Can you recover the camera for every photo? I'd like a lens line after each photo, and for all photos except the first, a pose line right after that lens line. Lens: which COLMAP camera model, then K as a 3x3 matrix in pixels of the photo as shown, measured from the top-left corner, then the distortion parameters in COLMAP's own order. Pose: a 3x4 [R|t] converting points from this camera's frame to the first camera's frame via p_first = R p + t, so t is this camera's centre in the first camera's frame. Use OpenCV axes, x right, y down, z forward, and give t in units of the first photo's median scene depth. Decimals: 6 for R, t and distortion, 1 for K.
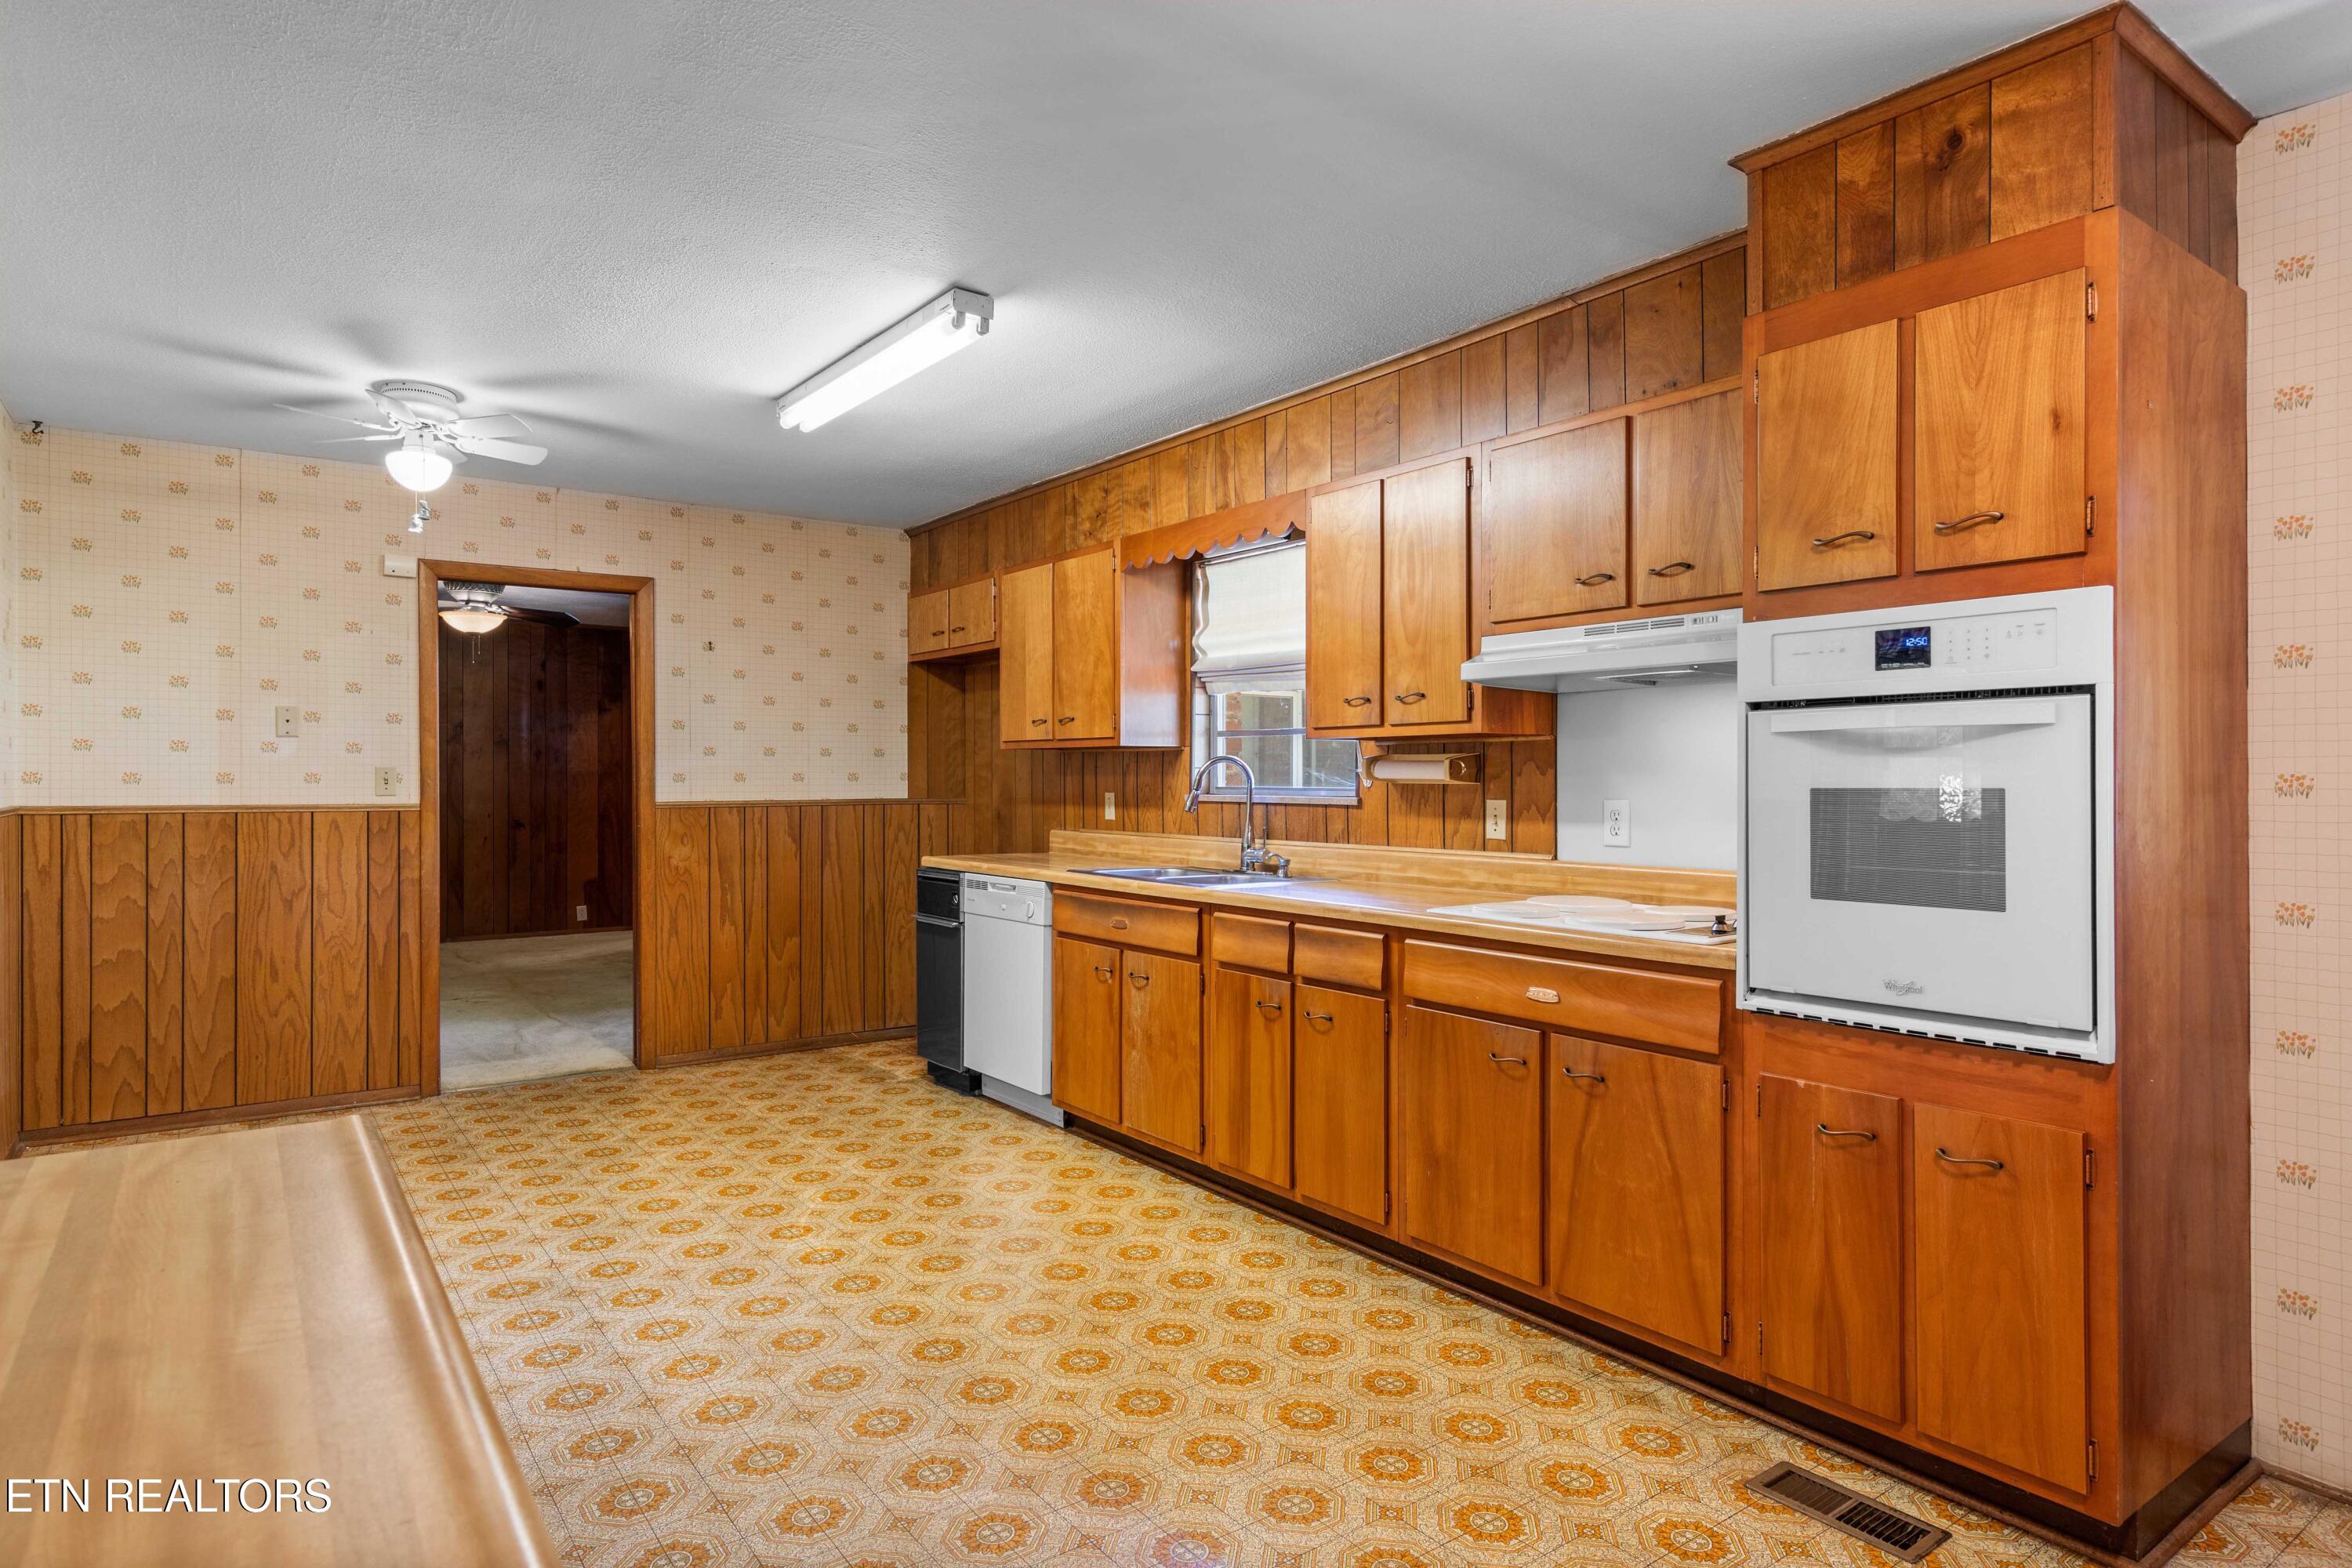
lens RADIAL K [[1340.9, 0, 1177.4], [0, 1340.9, 776.0], [0, 0, 1]] dist [0.013551, -0.000180]
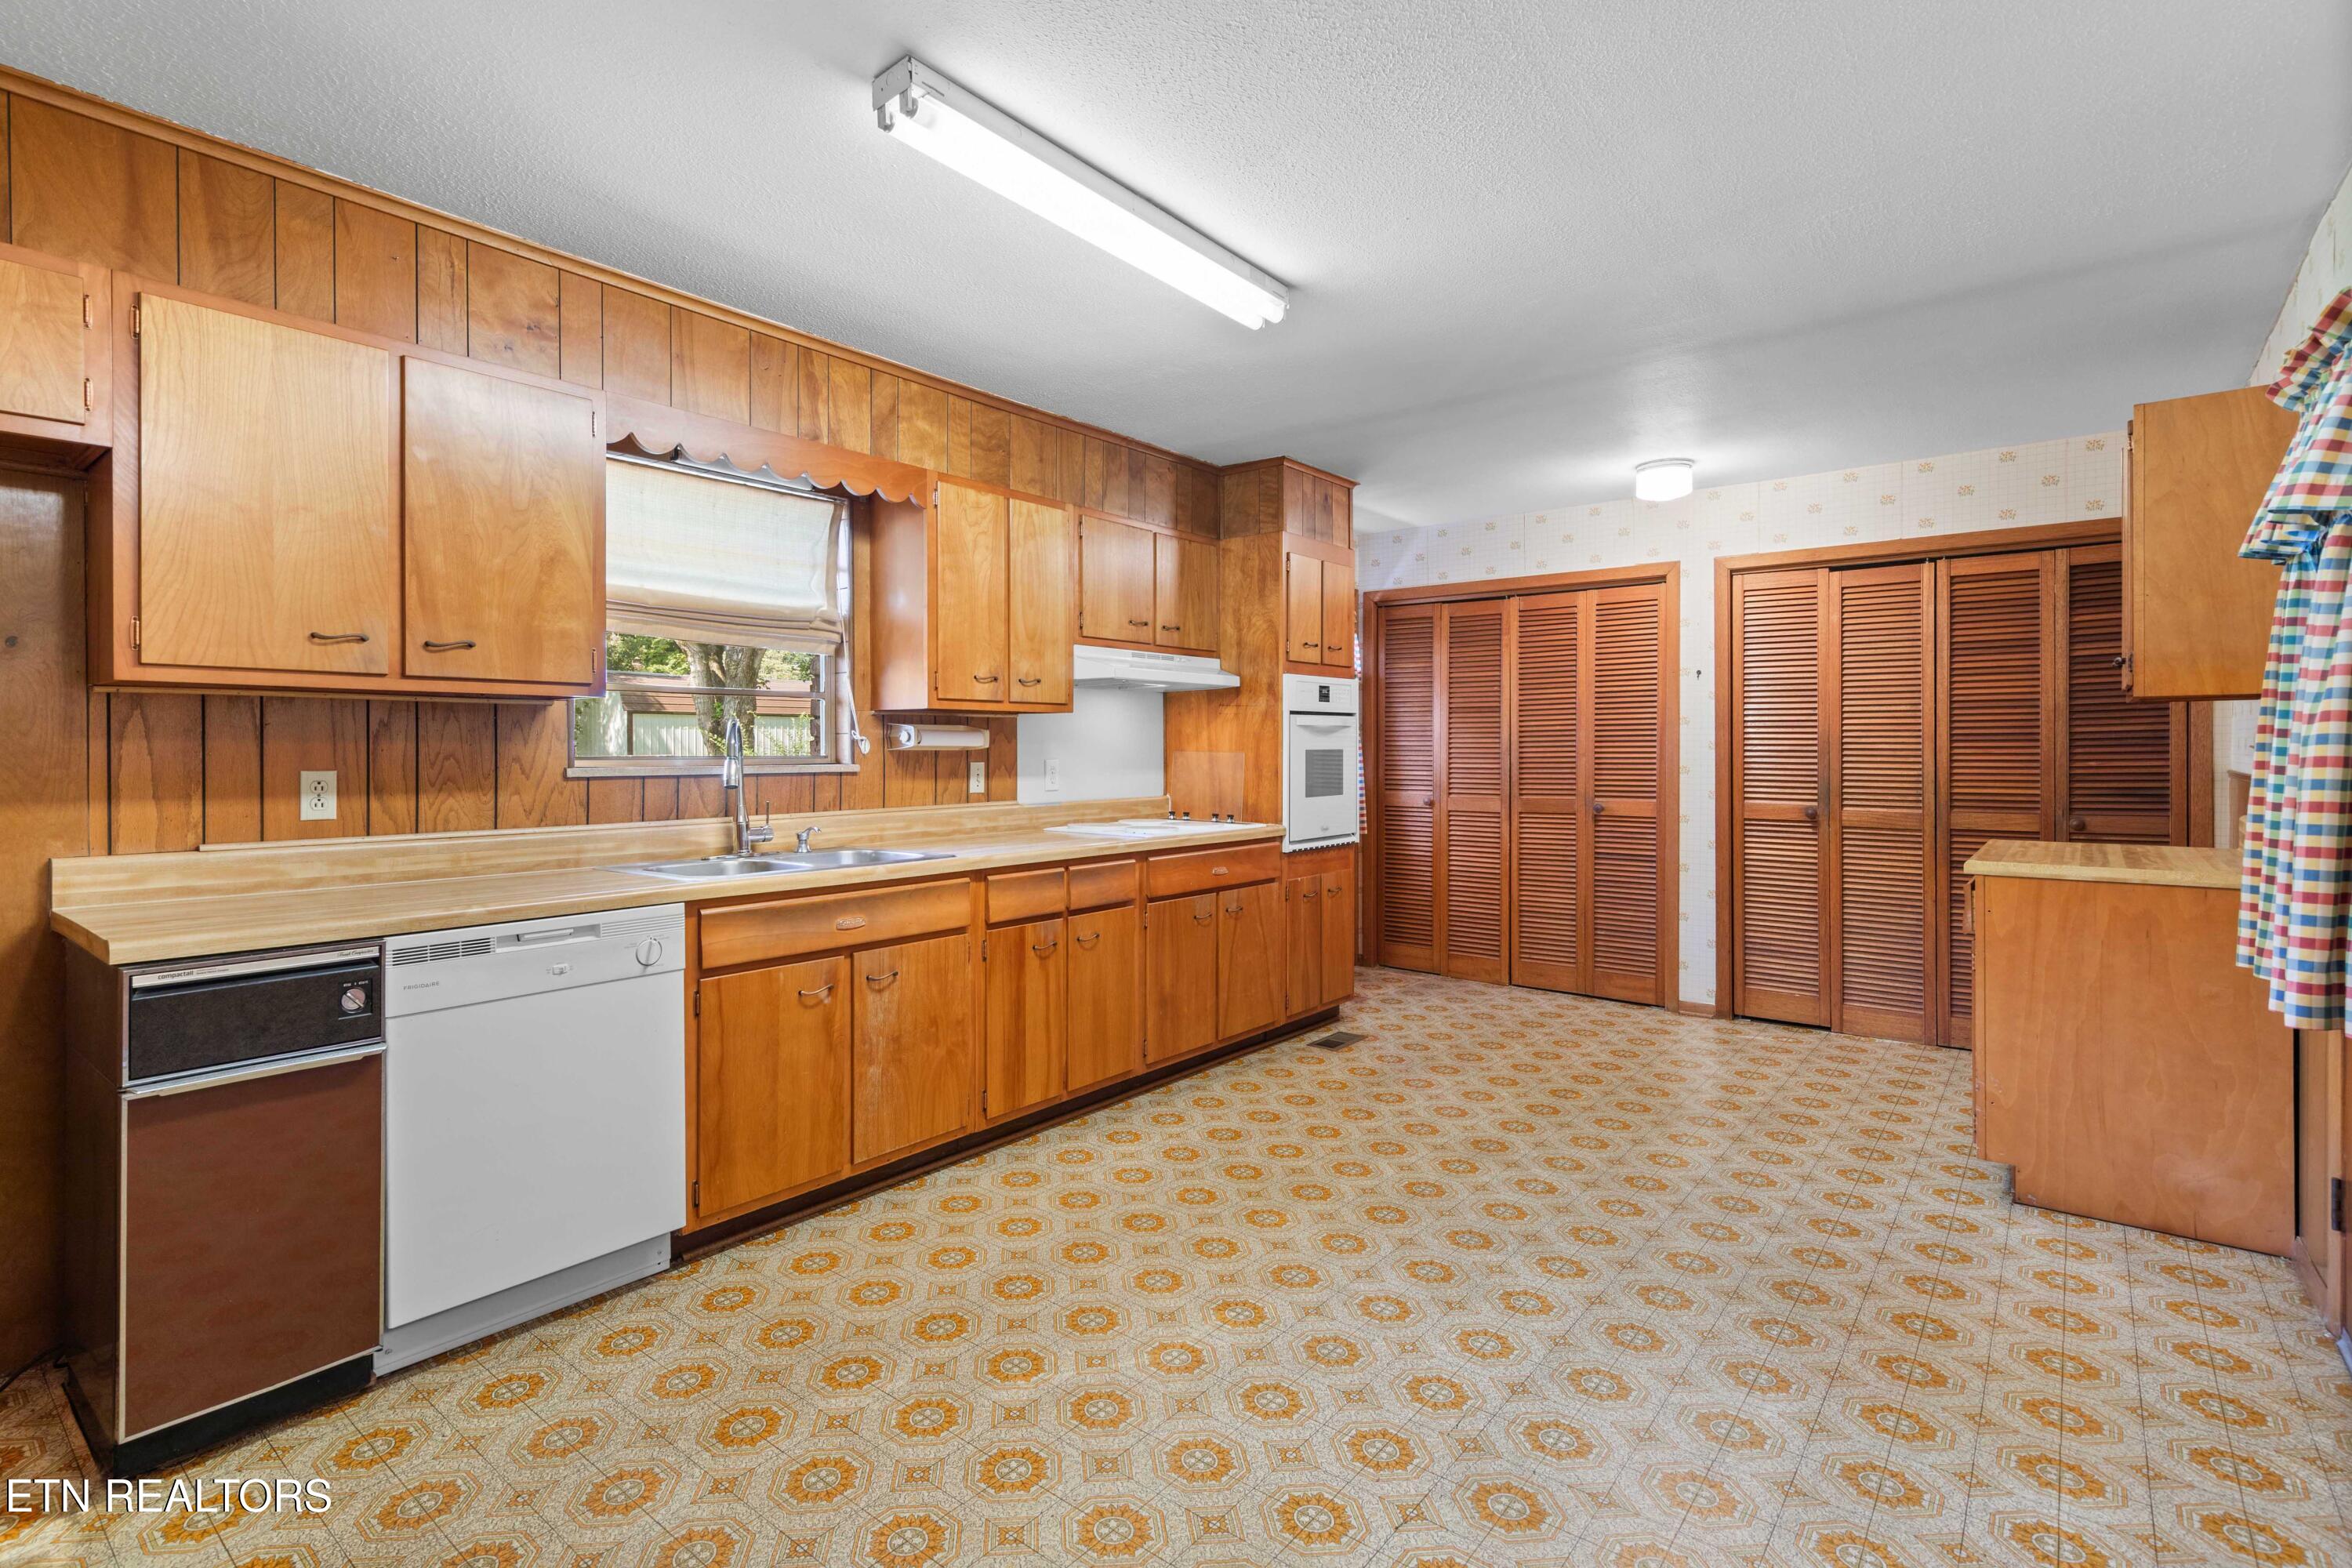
lens RADIAL K [[1113.7, 0, 1138.2], [0, 1113.7, 748.2], [0, 0, 1]] dist [-0.001199, 0.000054]
pose [[-0.249941, -0.002974, 0.968256, -0.864999], [-0.002621, 0.999994, 0.002395, 0.001405], [-0.968258, -0.001939, -0.249947, 1.160042]]
